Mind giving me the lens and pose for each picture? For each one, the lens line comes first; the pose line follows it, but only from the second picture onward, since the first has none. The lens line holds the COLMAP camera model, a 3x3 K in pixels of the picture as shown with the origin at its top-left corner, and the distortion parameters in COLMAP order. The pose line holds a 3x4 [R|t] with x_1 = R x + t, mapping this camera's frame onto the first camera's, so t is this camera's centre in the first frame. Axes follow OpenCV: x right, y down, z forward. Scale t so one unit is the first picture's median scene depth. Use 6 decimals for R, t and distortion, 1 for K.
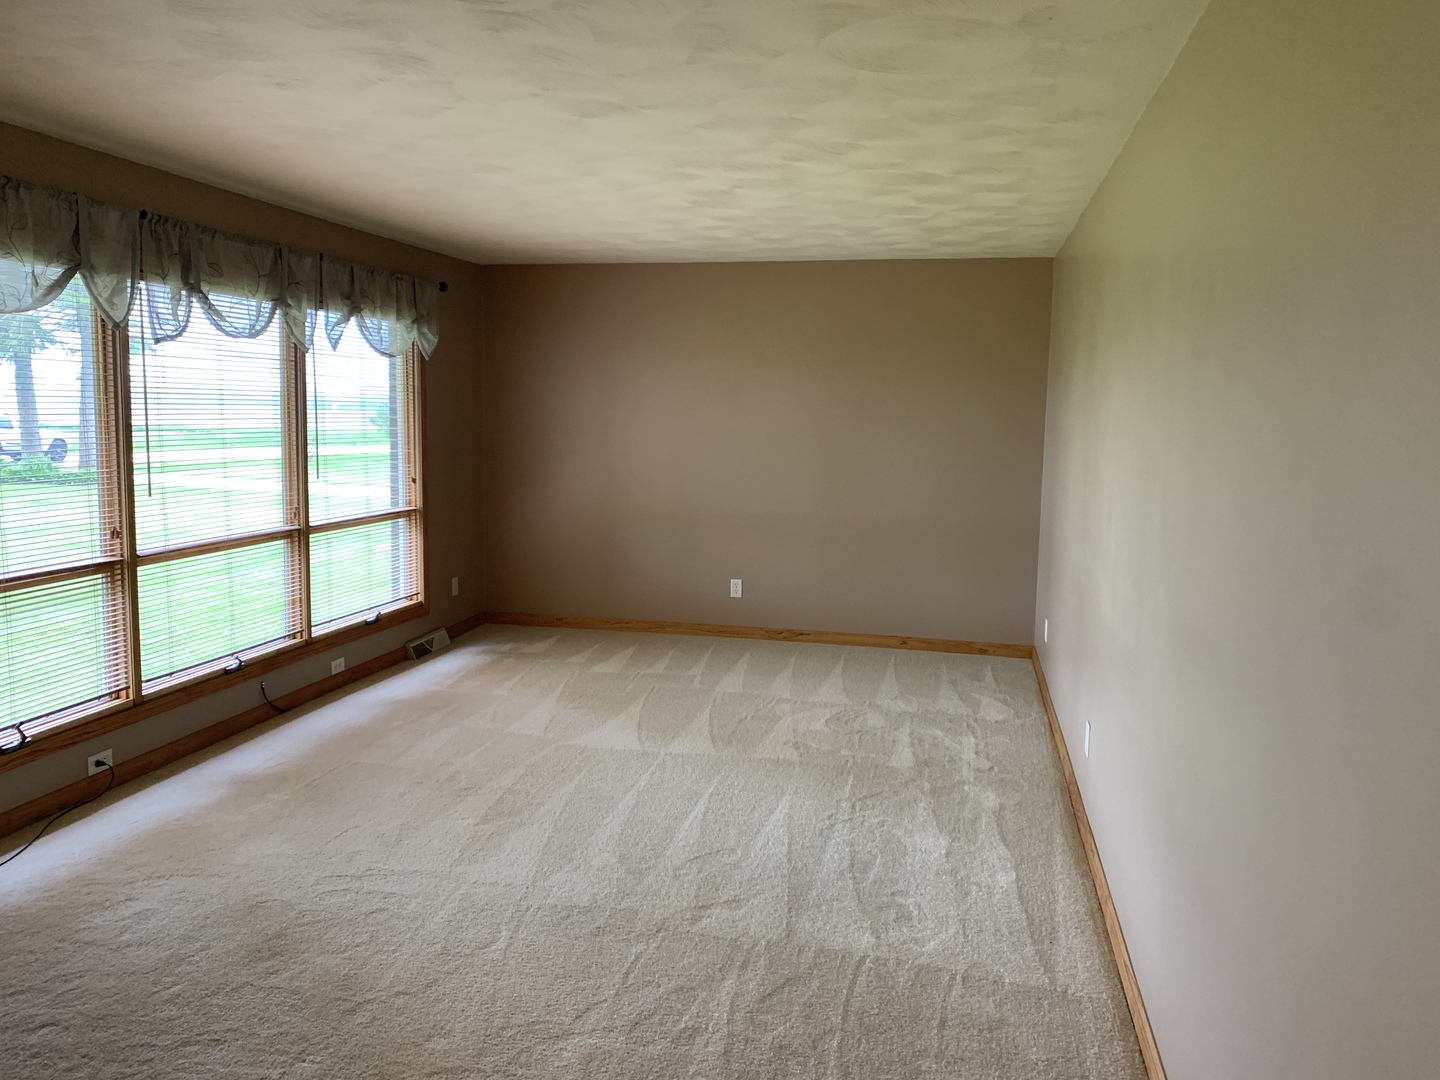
lens RADIAL K [[1098.5, 0, 720.0], [0, 1098.5, 540.0], [0, 0, 1]] dist [0.003381, 0.002616]
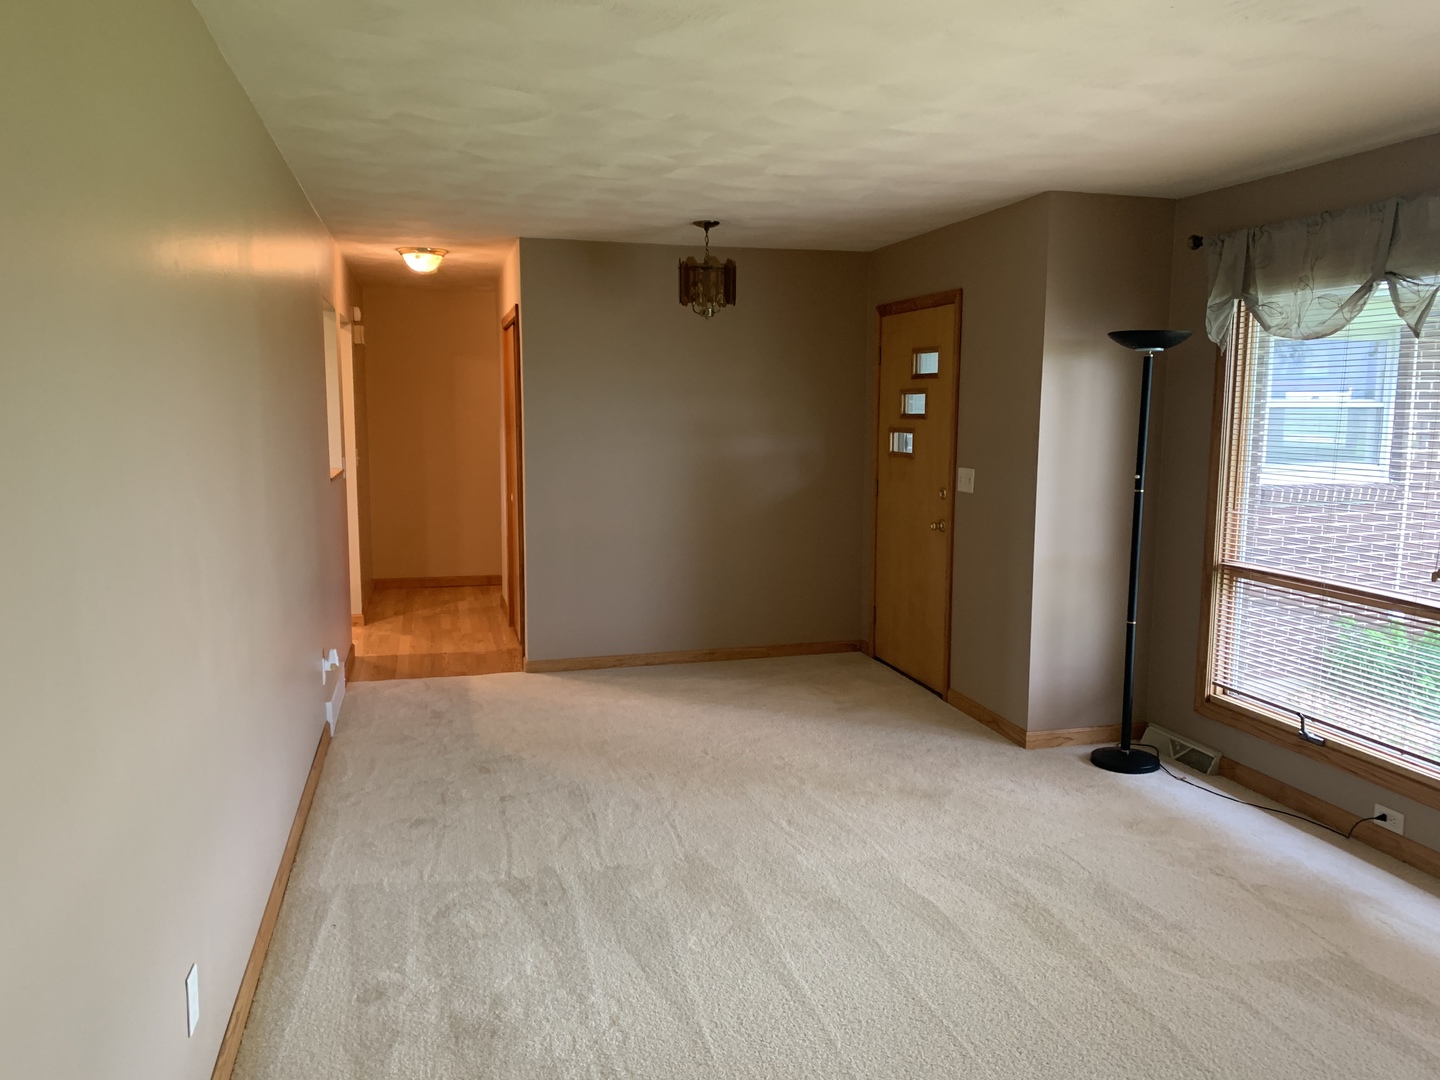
lens RADIAL K [[1098.5, 0, 720.0], [0, 1098.5, 540.0], [0, 0, 1]] dist [0.003381, 0.002616]
pose [[-0.889207, 0.029705, -0.456540, 0.357197], [-0.080019, 0.972410, 0.219125, -0.188719], [0.450453, 0.231379, -0.862297, 1.602744]]
